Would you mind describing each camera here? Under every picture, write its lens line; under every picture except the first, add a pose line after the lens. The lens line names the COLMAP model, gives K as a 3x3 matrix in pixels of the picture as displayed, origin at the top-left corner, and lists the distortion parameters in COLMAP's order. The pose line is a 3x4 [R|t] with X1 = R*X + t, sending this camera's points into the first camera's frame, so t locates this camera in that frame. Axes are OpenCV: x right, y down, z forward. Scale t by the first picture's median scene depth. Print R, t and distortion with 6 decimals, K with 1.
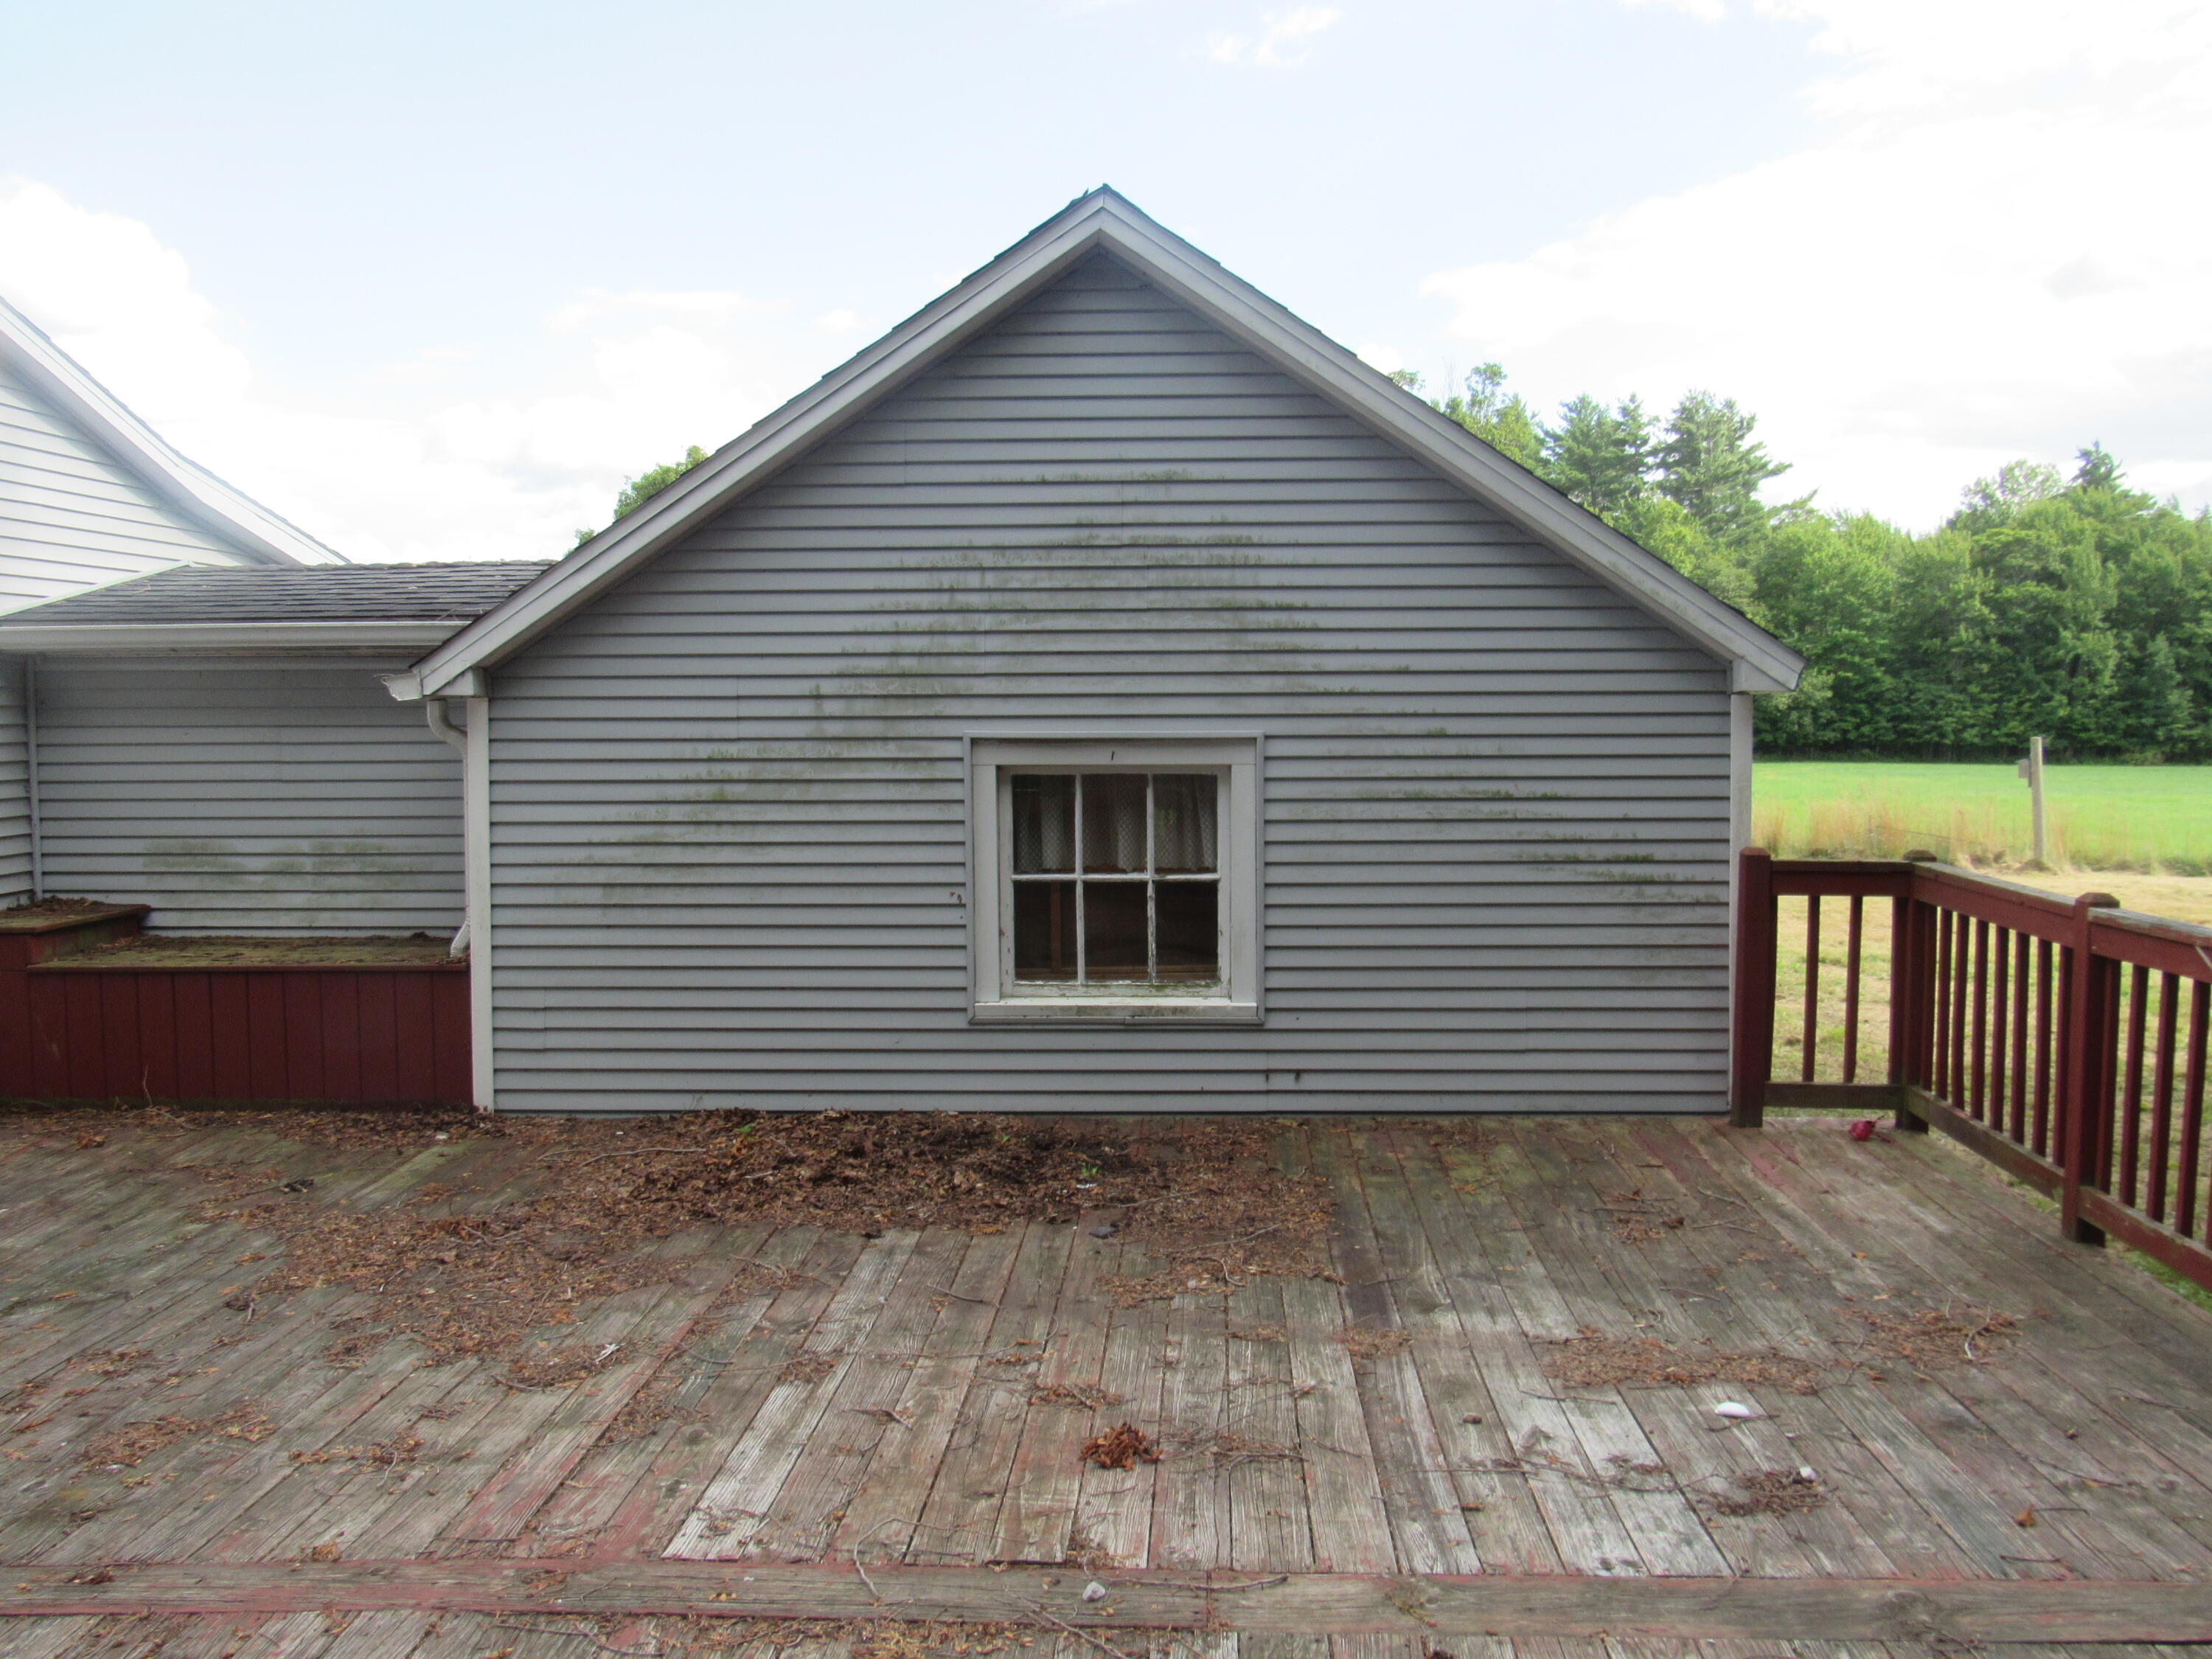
lens RADIAL K [[1901.8, 0, 1113.3], [0, 1901.8, 832.3], [0, 0, 1]] dist [-0.035958, 0.017926]
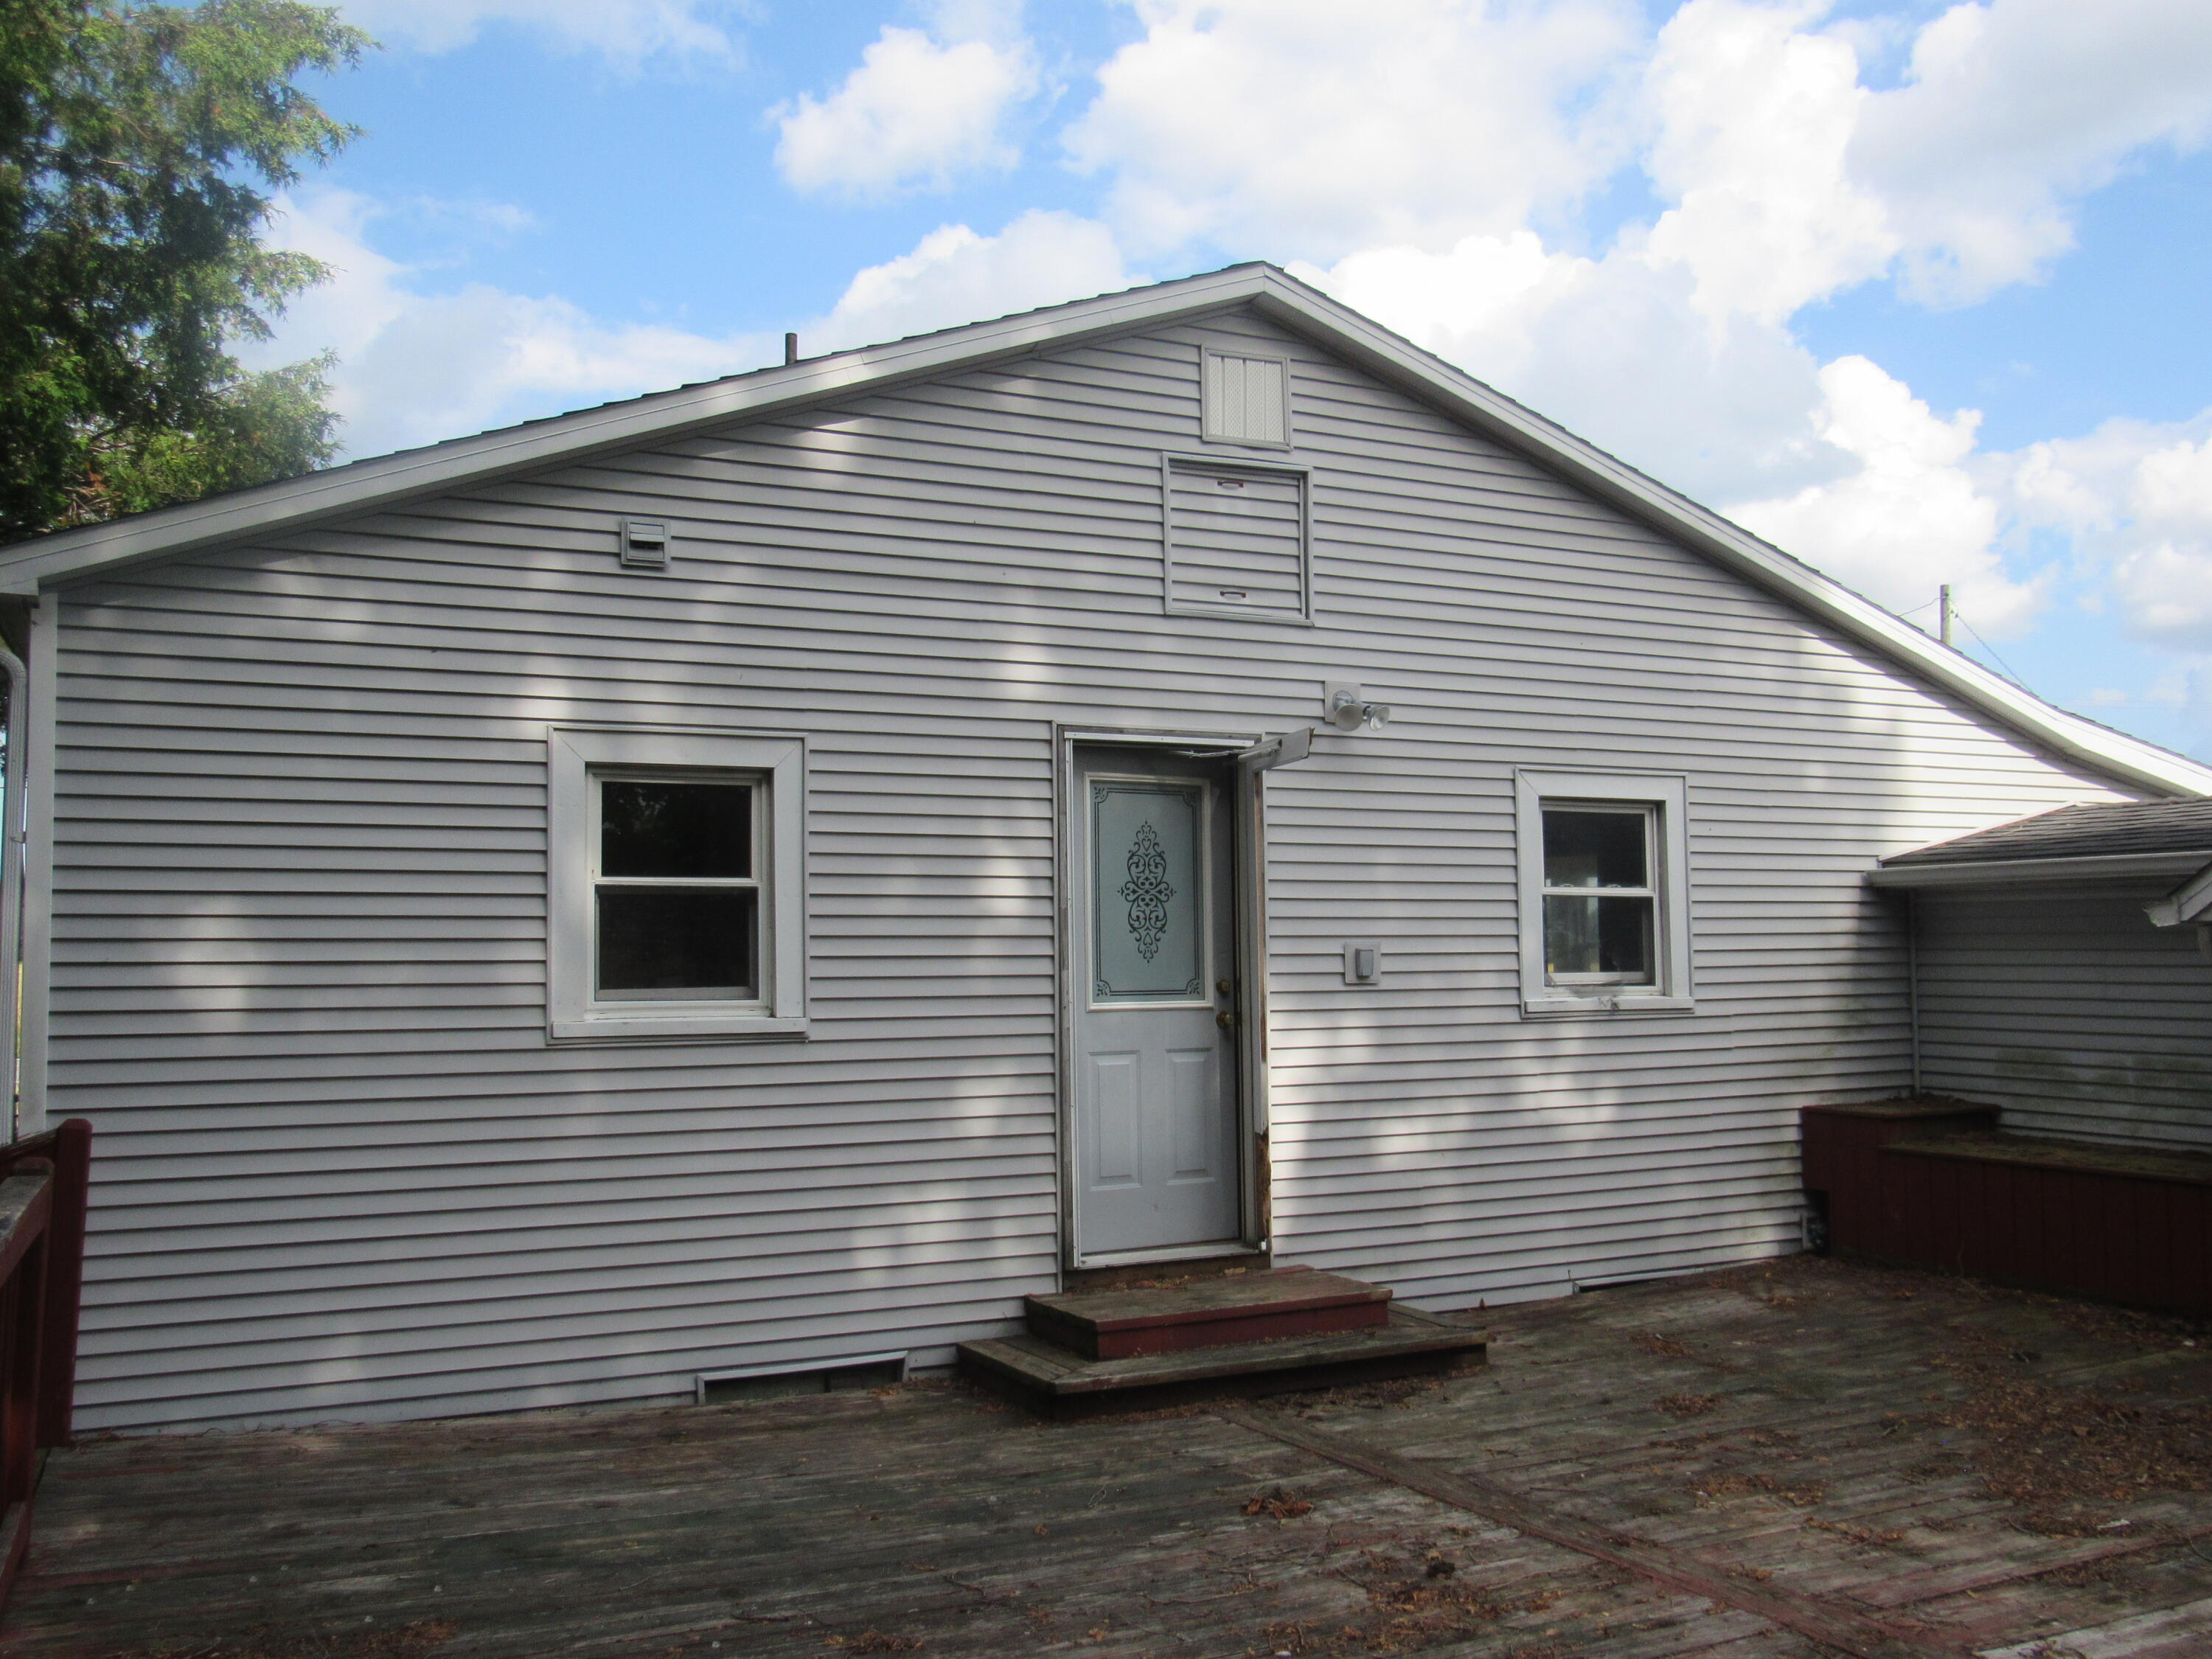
lens RADIAL K [[1901.8, 0, 1112.2], [0, 1901.8, 821.2], [0, 0, 1]] dist [-0.035958, 0.017926]
pose [[0.478991, -0.055806, -0.876044, 0.276718], [-0.053268, 0.994290, -0.092464, 0.001882], [0.876202, 0.090954, 0.473283, -0.035951]]
